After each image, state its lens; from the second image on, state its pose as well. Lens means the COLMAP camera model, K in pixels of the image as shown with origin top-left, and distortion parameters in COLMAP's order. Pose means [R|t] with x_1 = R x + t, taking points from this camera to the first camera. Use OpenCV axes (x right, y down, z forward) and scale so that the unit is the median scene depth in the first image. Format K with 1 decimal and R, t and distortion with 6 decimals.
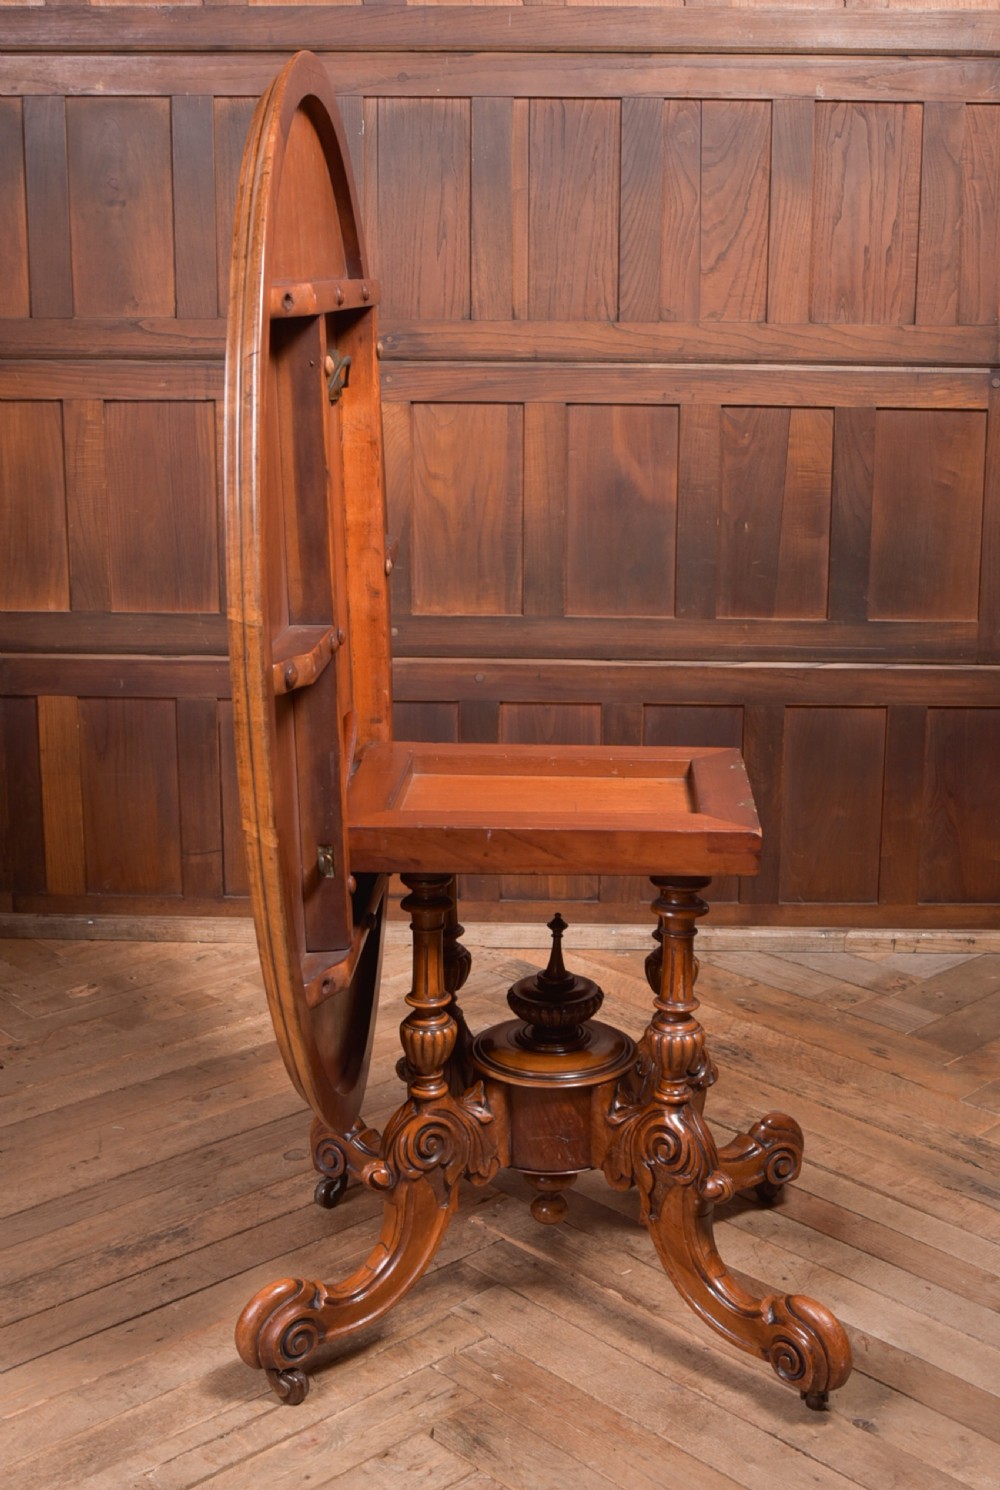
lens RADIAL K [[1838.7, 0, 554.6], [0, 1838.7, 651.9], [0, 0, 1]] dist [-0.100708, 0.107437]
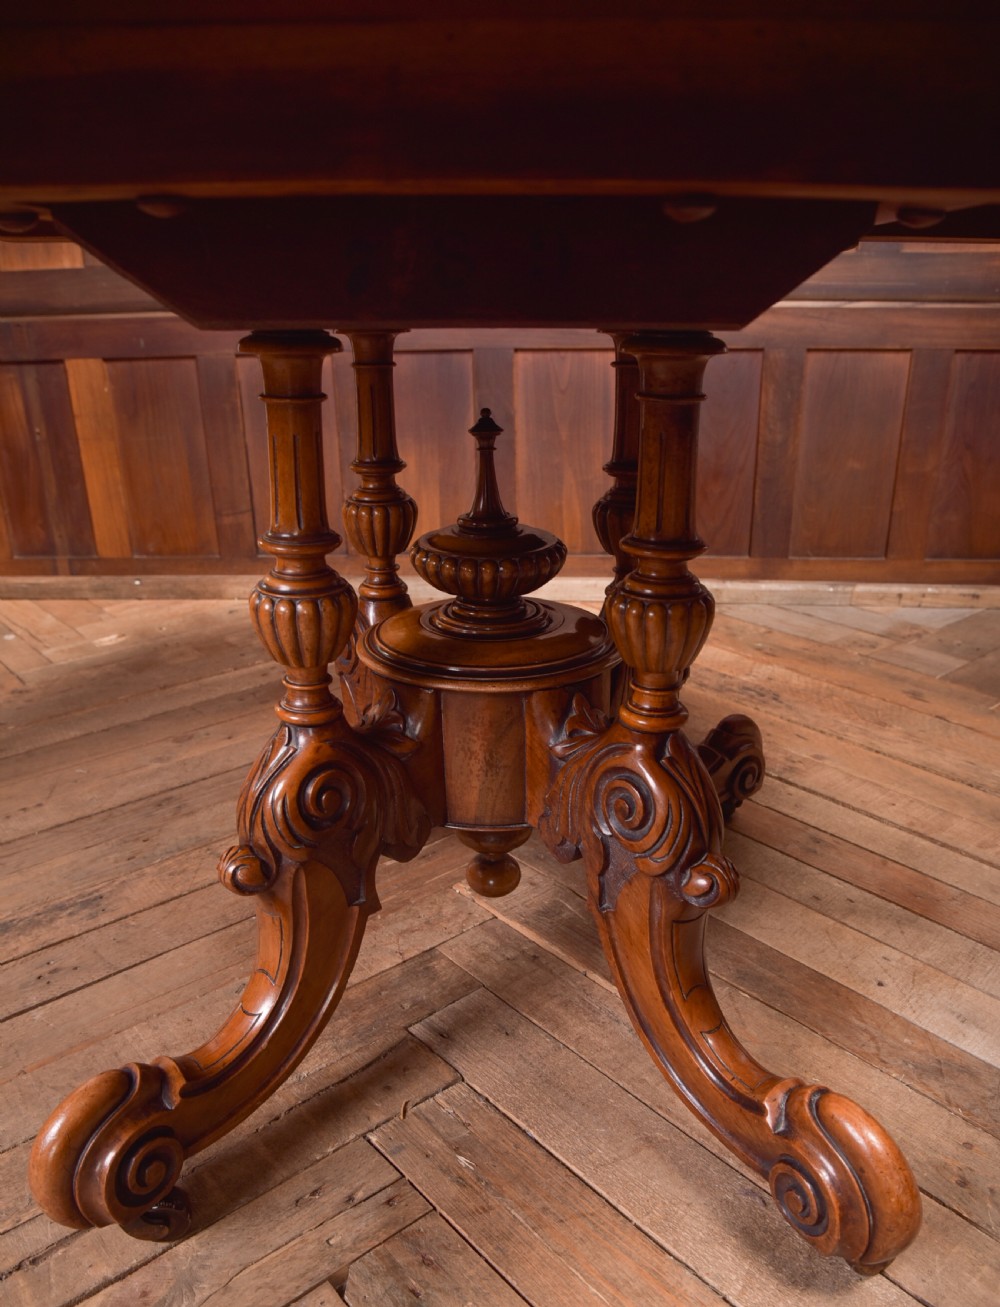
lens RADIAL K [[1021.5, 0, 505.6], [0, 1021.5, 753.5], [0, 0, 1]] dist [-0.116472, 0.083734]
pose [[0.997649, 0.005354, -0.068329, 0.004278], [0.011319, 0.970386, 0.241296, 0.129068], [0.067597, -0.241502, 0.968043, 0.509304]]
